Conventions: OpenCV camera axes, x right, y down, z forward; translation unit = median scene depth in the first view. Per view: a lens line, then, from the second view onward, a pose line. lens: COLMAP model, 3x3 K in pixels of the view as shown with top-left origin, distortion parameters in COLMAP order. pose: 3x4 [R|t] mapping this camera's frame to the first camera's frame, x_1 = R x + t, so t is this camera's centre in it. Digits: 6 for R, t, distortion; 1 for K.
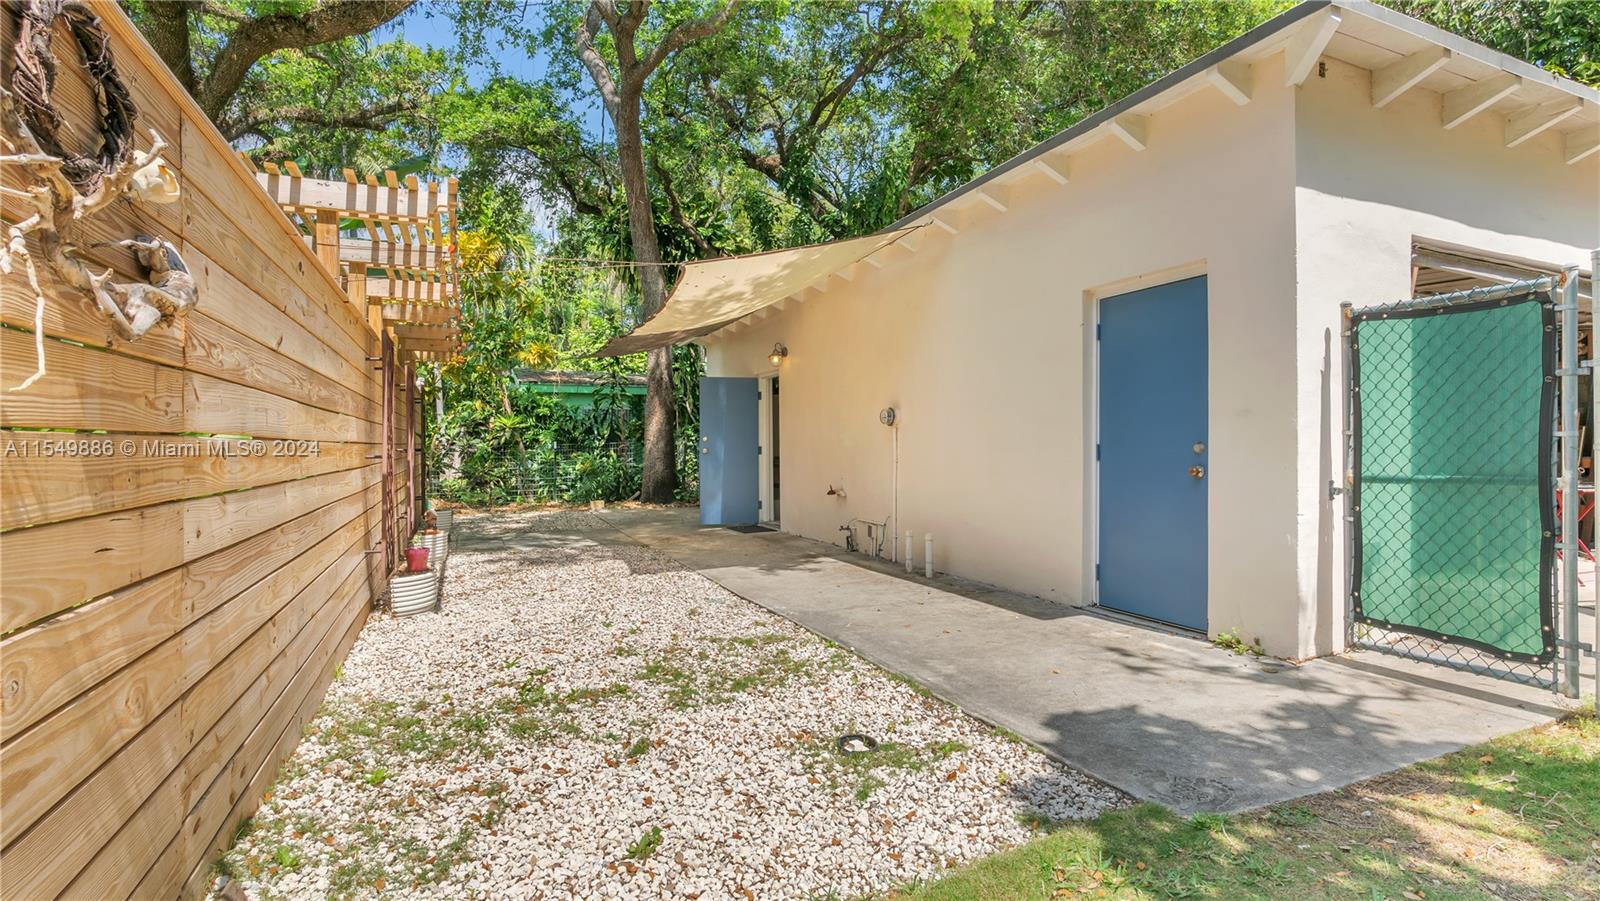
lens RADIAL K [[765.0, 0, 798.6], [0, 765.0, 451.0], [0, 0, 1]] dist [-0.006398, 0.001712]
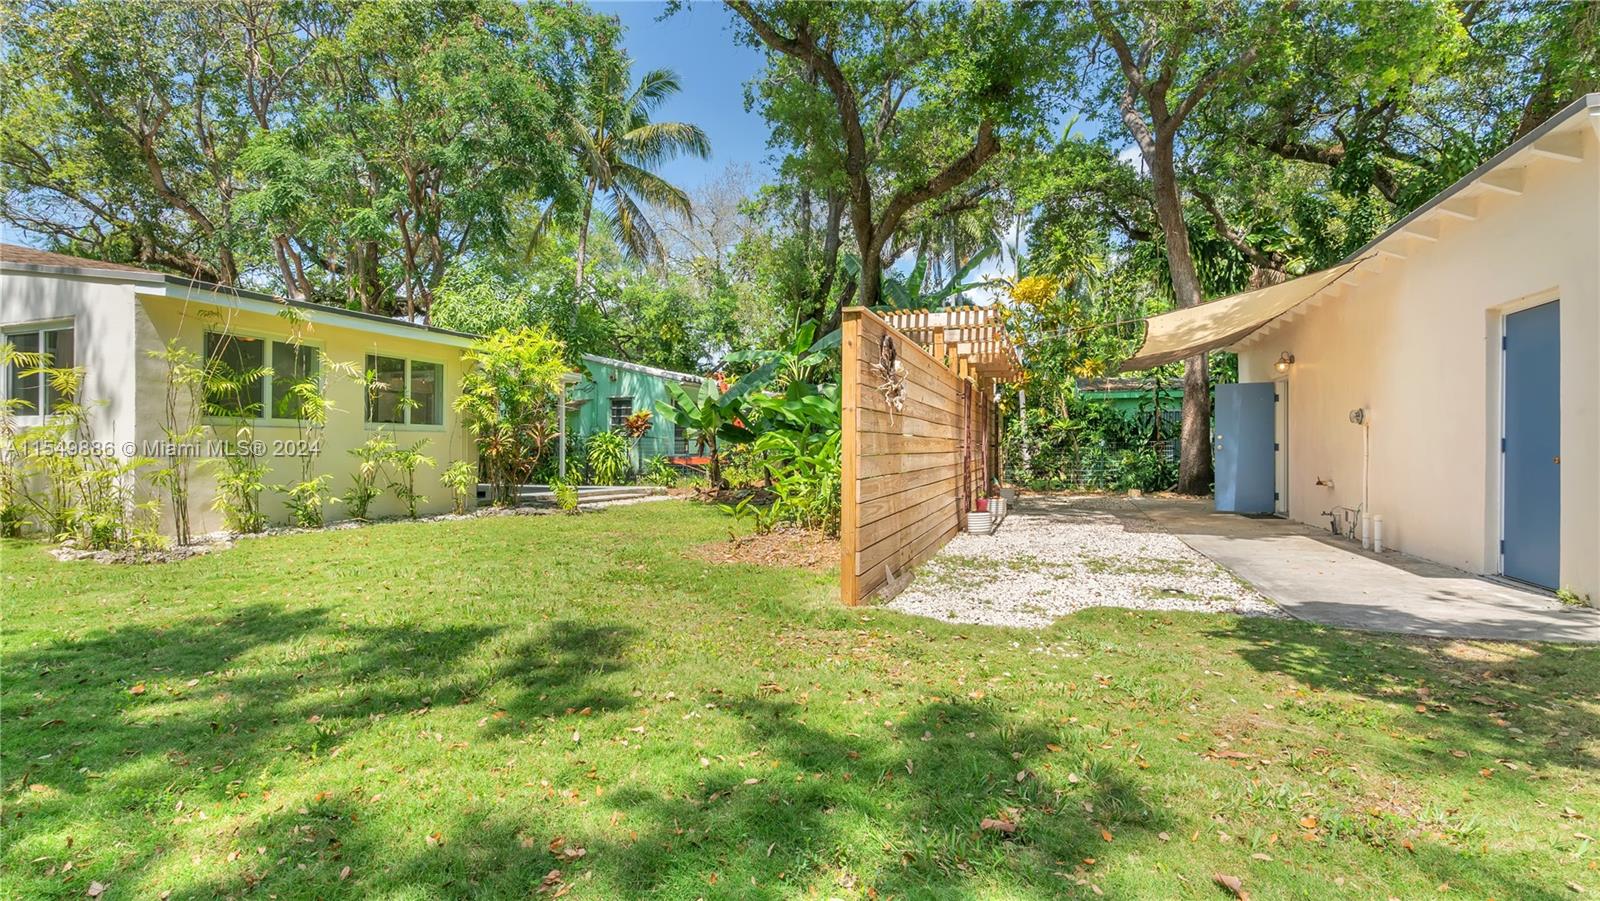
lens RADIAL K [[765.0, 0, 801.0], [0, 765.0, 442.6], [0, 0, 1]] dist [-0.006398, 0.001712]
pose [[0.744158, -0.000728, -0.668003, 0.191943], [-0.007287, 0.999931, -0.009207, 0.008268], [0.667964, 0.011719, 0.744101, -0.309770]]
